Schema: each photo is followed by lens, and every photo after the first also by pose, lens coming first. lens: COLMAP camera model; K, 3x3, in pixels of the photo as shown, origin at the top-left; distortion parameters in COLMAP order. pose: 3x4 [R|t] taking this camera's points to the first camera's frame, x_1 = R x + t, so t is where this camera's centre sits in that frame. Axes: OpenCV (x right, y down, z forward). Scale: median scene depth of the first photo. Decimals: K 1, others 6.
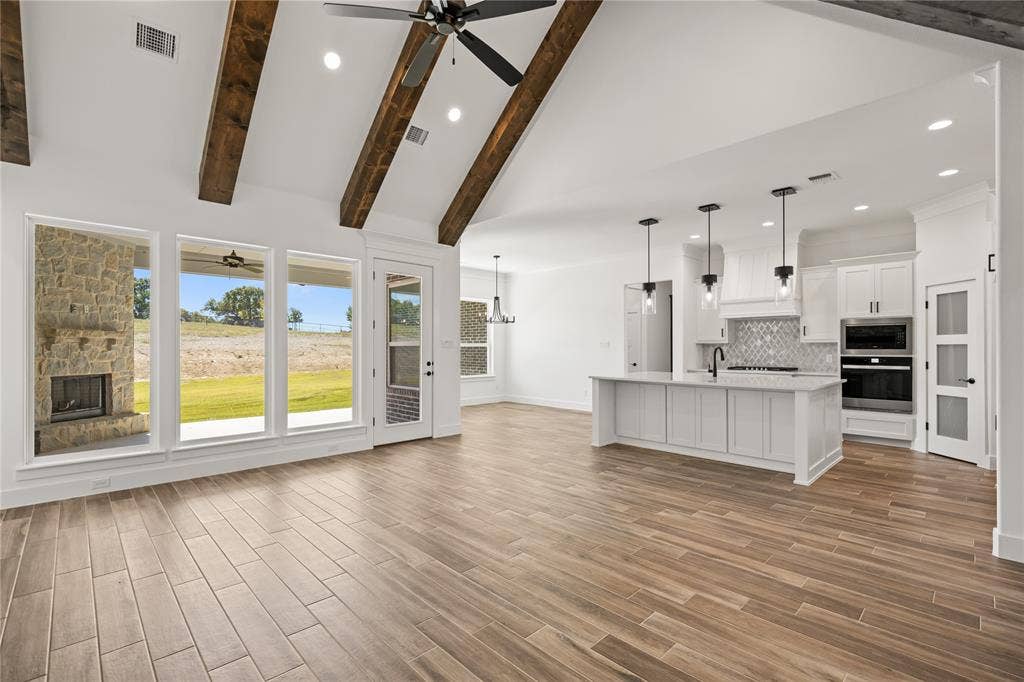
lens RADIAL K [[450.5, 0, 511.0], [0, 450.5, 349.4], [0, 0, 1]] dist [0.000847, -0.001545]
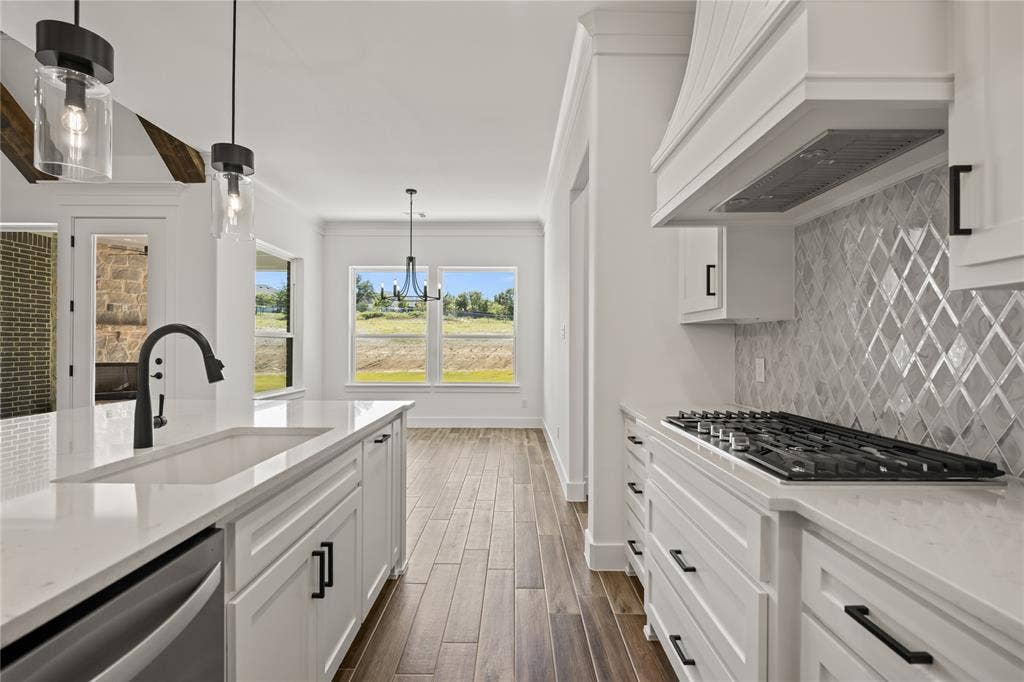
lens RADIAL K [[475.1, 0, 512.0], [0, 475.1, 346.7], [0, 0, 1]] dist [-0.008395, 0.000784]
pose [[0.716605, 0.007230, -0.697442, 0.726222], [-0.008836, 0.999960, 0.001287, 0.003693], [0.697423, 0.005241, 0.716640, 0.893841]]
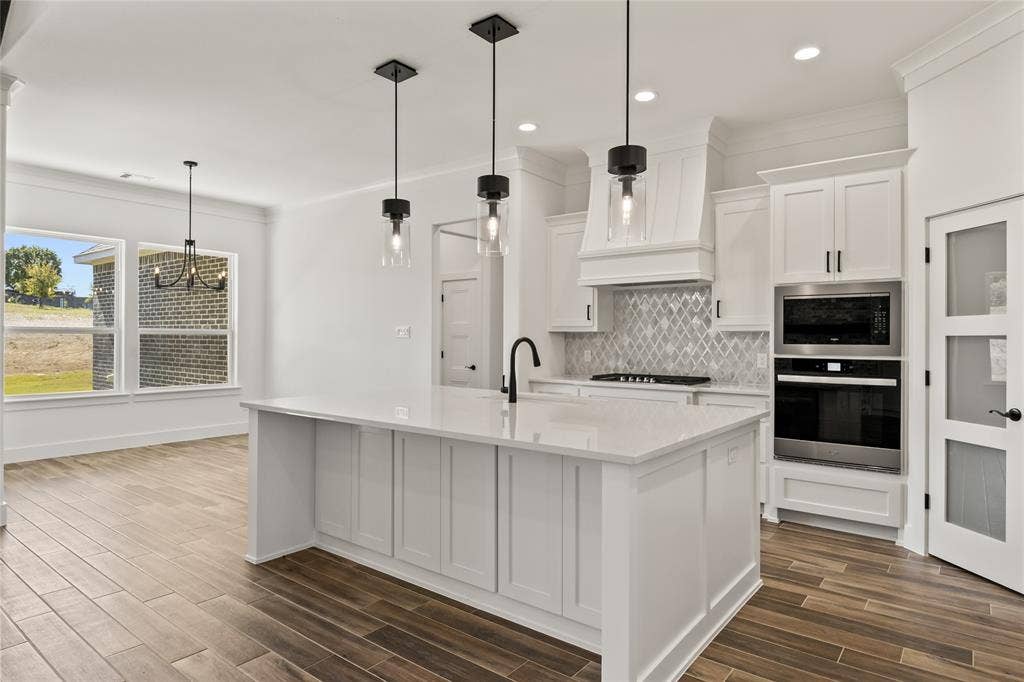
lens RADIAL K [[585.3, 0, 504.4], [0, 585.3, 338.3], [0, 0, 1]] dist [0.011114, -0.015591]
pose [[0.991051, 0.006613, 0.133317, 0.340692], [-0.006134, 0.999973, -0.003997, -0.002372], [-0.133340, 0.003144, 0.991065, 0.382413]]
